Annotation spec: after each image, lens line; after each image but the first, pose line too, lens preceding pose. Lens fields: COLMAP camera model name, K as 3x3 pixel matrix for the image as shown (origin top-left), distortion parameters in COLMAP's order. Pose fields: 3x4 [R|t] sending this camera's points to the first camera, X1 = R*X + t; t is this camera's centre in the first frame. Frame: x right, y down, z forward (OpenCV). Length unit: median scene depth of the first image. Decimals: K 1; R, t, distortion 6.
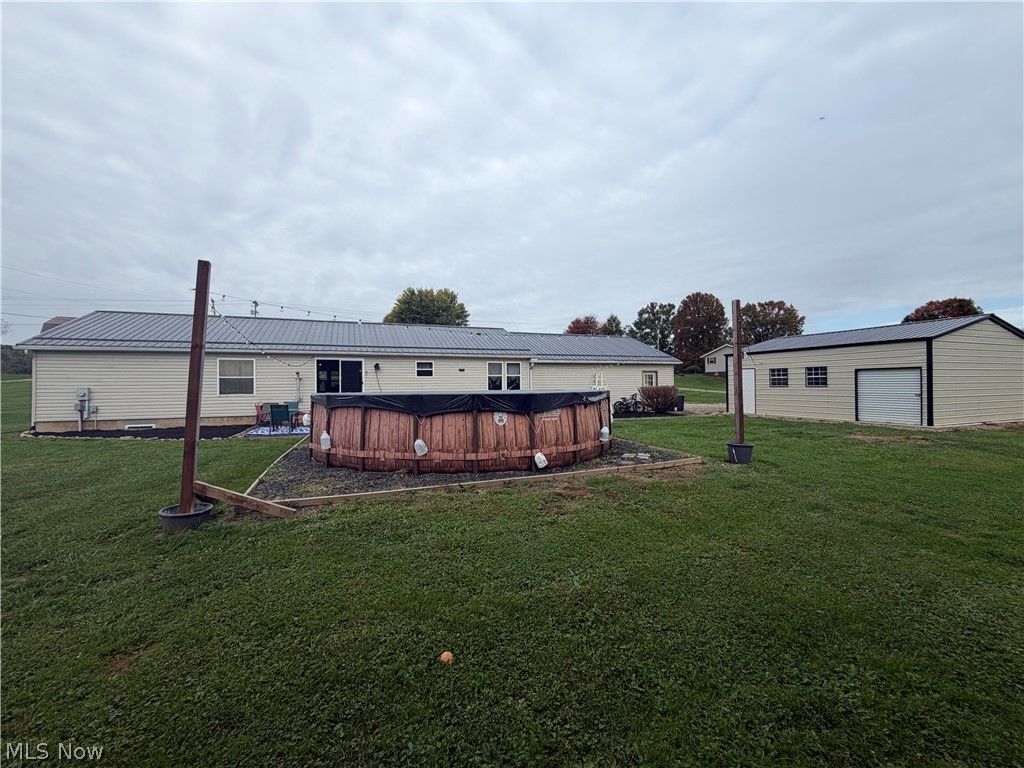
lens RADIAL K [[409.6, 0, 508.5], [0, 409.6, 382.1], [0, 0, 1]] dist [-0.003788, 0.001298]
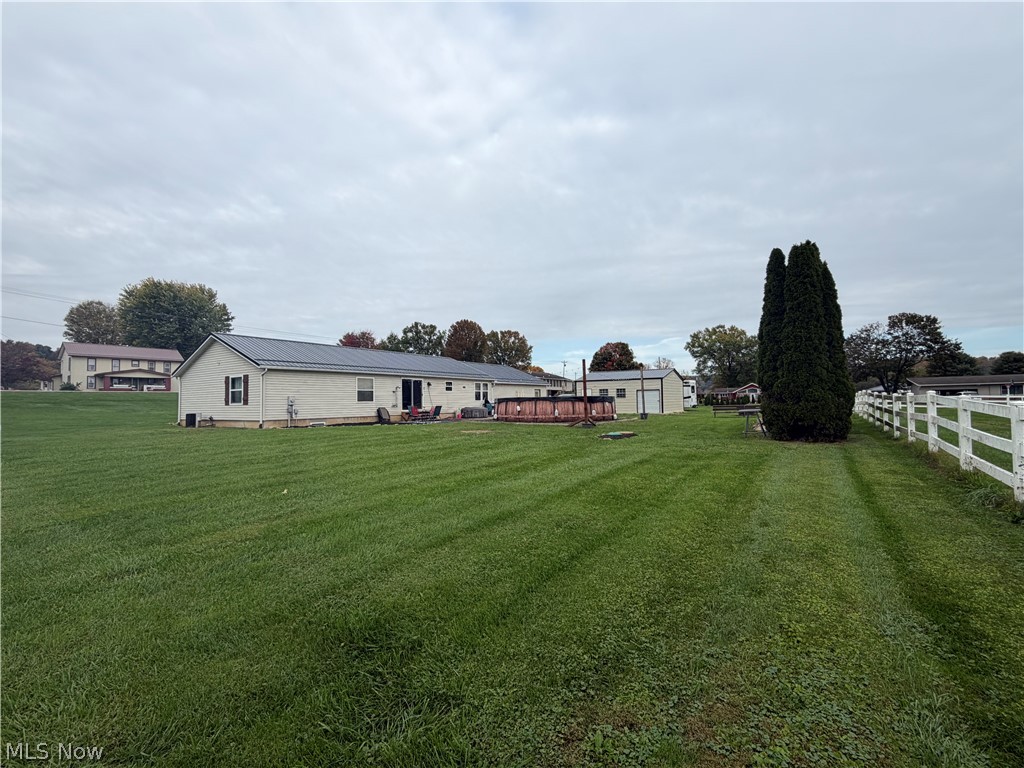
lens RADIAL K [[454.1, 0, 515.3], [0, 454.1, 384.1], [0, 0, 1]] dist [0.002961, -0.000010]
pose [[0.807648, 0.020465, 0.589309, -0.161910], [0.000960, 0.999351, -0.036019, 0.003606], [-0.589664, 0.029656, 0.807104, -0.087196]]
